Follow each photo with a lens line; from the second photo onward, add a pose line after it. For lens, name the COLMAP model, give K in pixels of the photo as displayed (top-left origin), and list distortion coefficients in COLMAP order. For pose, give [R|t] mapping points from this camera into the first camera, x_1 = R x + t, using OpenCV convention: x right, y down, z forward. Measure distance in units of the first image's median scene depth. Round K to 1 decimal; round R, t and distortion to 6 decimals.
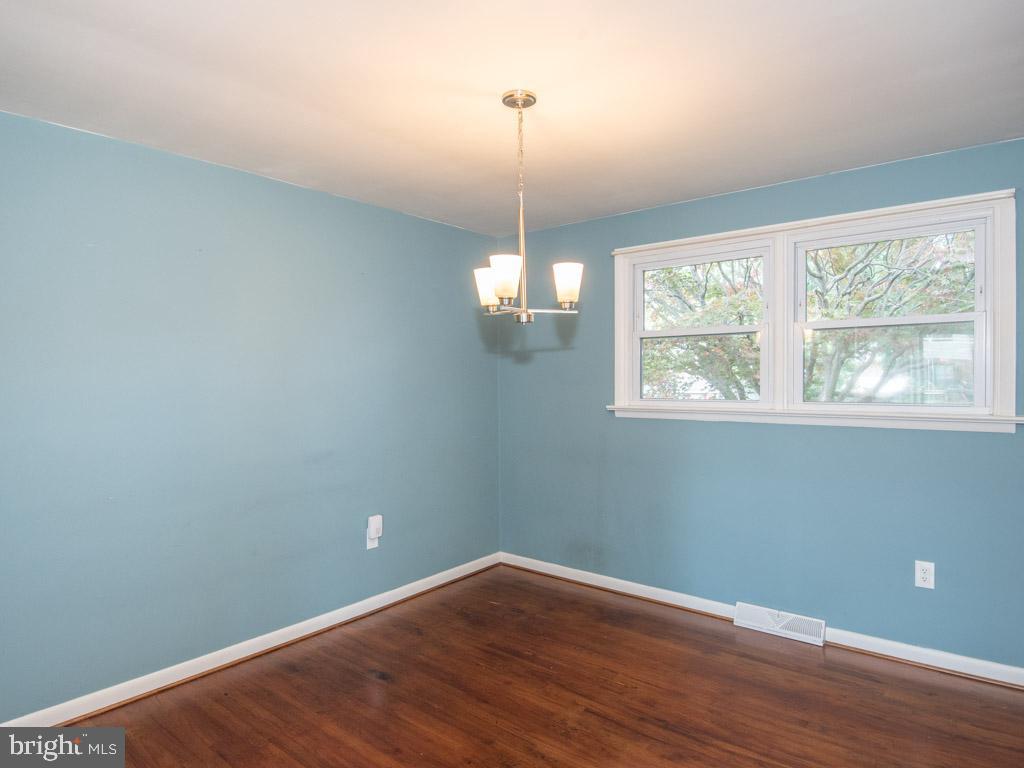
lens RADIAL K [[609.8, 0, 513.4], [0, 609.8, 387.4], [0, 0, 1]] dist [0.000151, -0.026124]
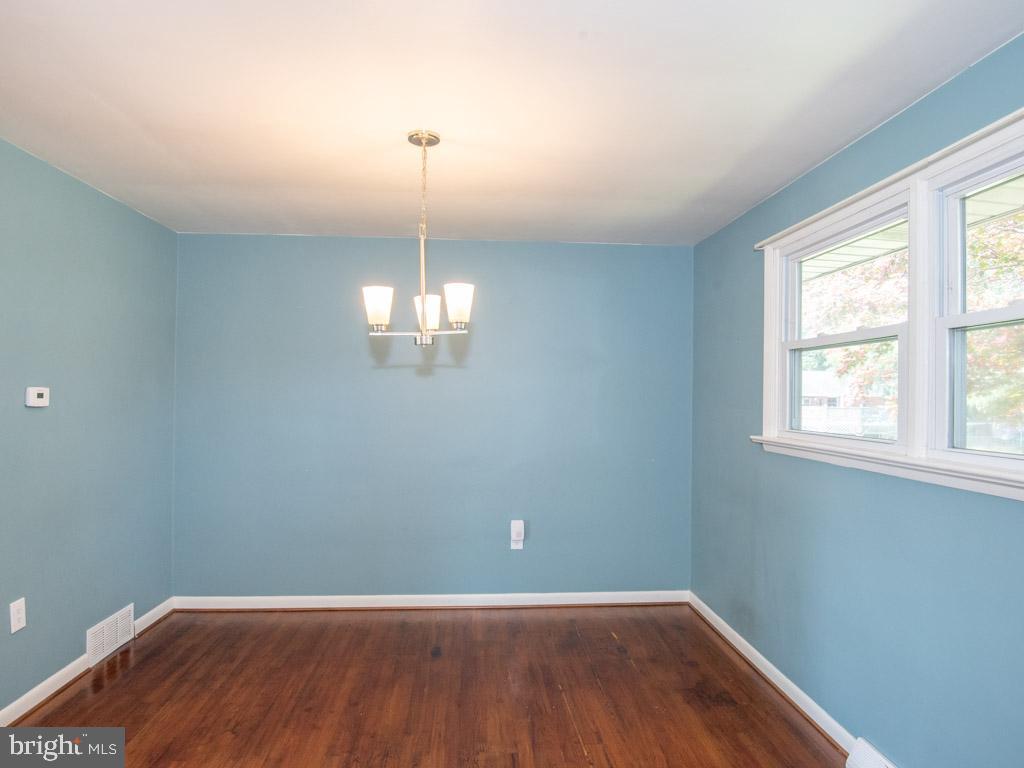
lens RADIAL K [[587.6, 0, 512.0], [0, 587.6, 384.0], [0, 0, 1]] dist [0.002783, -0.028986]
pose [[0.689657, 0.007993, -0.724092, 0.655210], [-0.033097, 0.999242, -0.020493, -0.016323], [0.723380, 0.038098, 0.689399, 0.306547]]
